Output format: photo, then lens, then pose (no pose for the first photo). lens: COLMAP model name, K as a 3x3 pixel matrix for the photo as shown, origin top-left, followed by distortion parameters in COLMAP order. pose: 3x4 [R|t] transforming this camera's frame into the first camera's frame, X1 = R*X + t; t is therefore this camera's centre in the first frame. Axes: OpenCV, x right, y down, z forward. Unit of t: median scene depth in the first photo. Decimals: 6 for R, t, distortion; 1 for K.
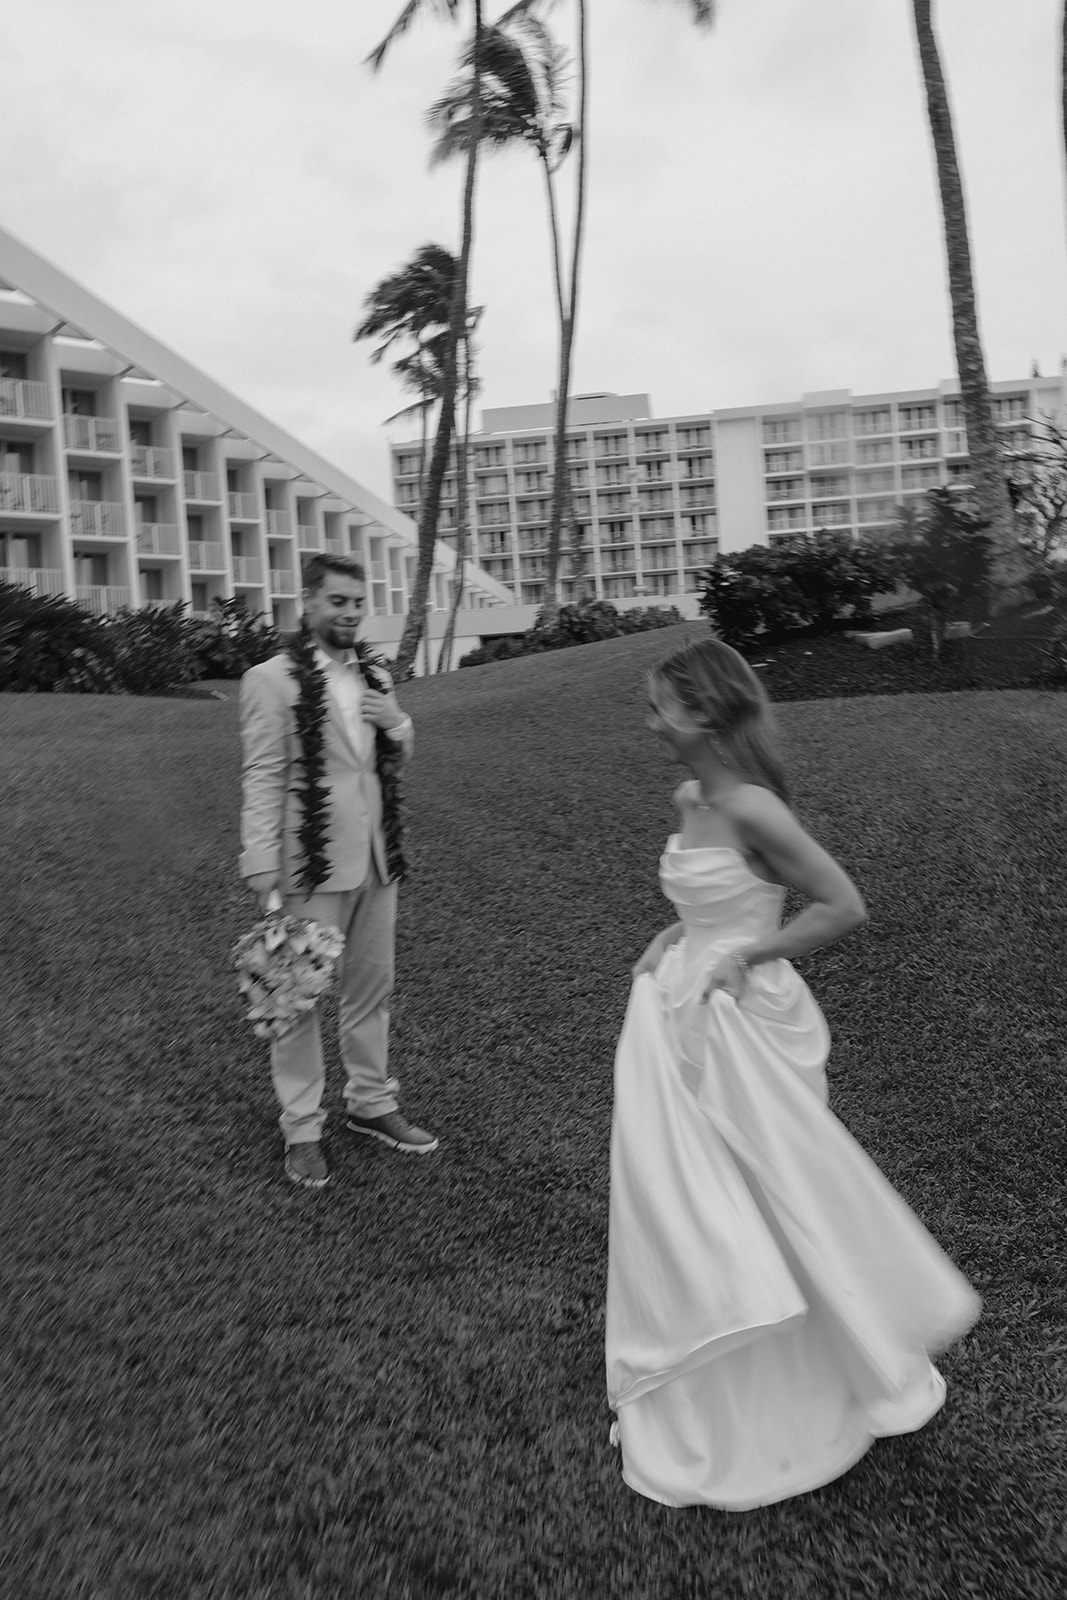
lens RADIAL K [[1406.4, 0, 531.5], [0, 1406.4, 768.1], [0, 0, 1]] dist [0.010354, -0.001963]
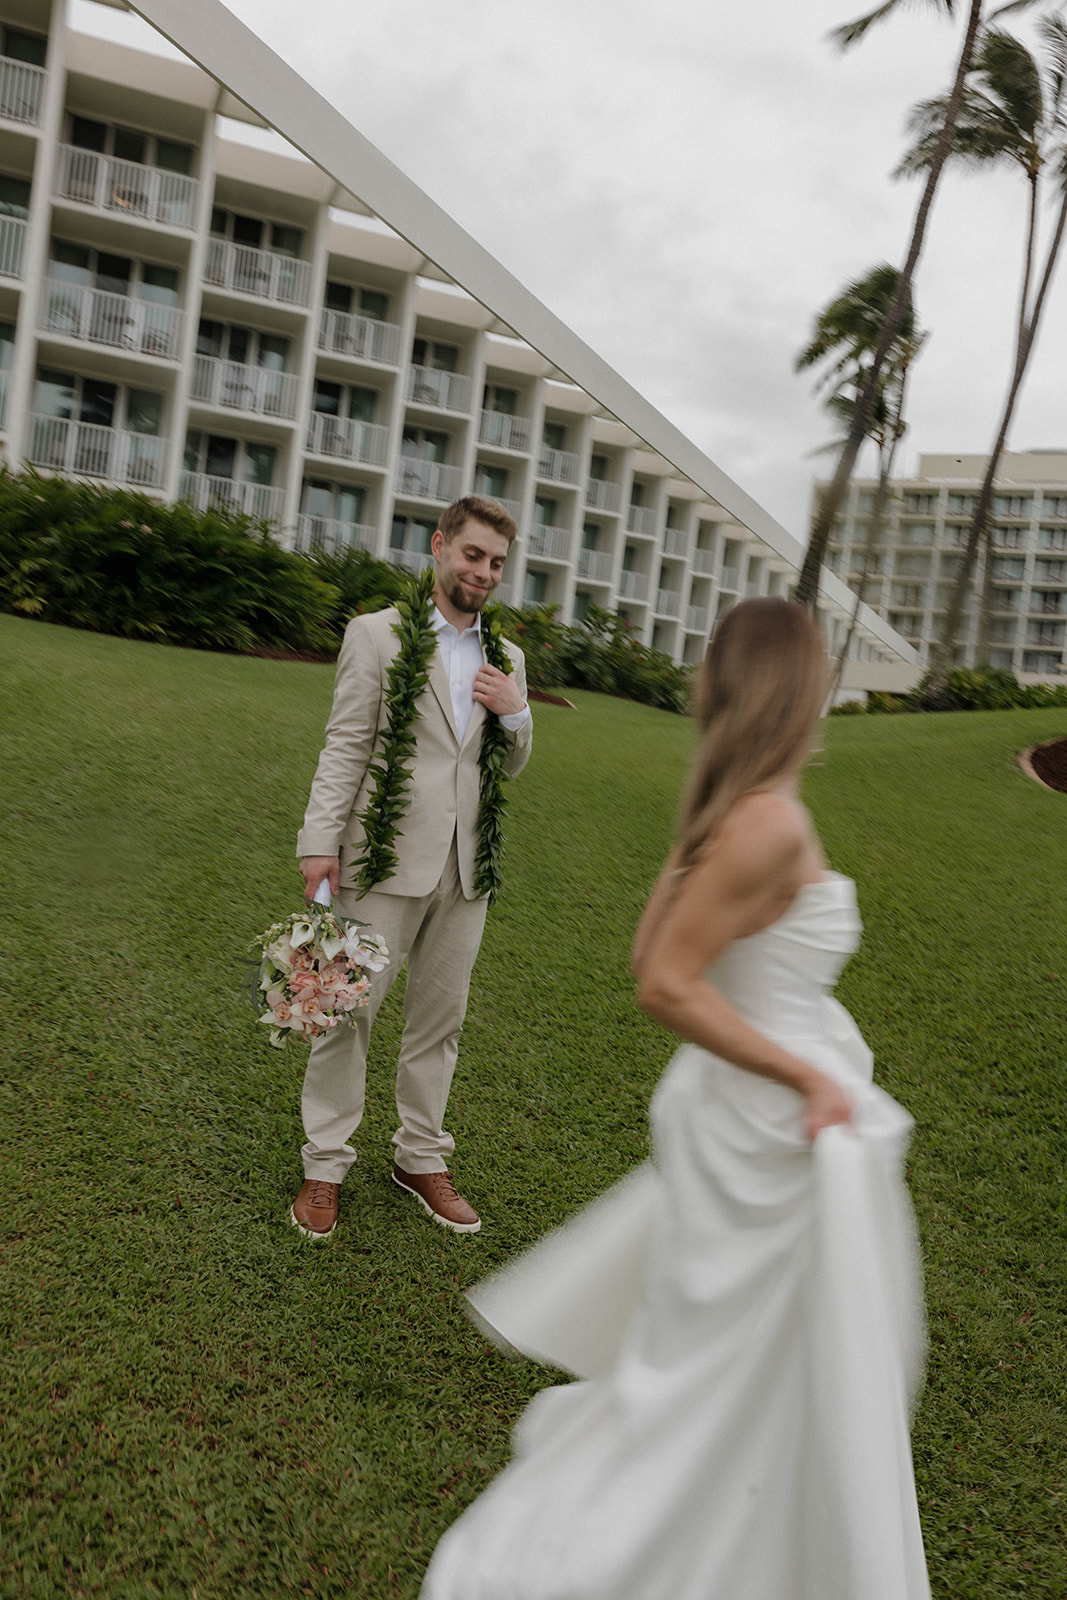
lens RADIAL K [[1406.4, 0, 531.5], [0, 1406.4, 768.1], [0, 0, 1]] dist [0.010354, -0.001963]
pose [[0.940456, 0.170107, -0.294289, 0.154824], [-0.179326, 0.983780, -0.004417, 0.002963], [0.288764, 0.056928, 0.955706, 0.207056]]
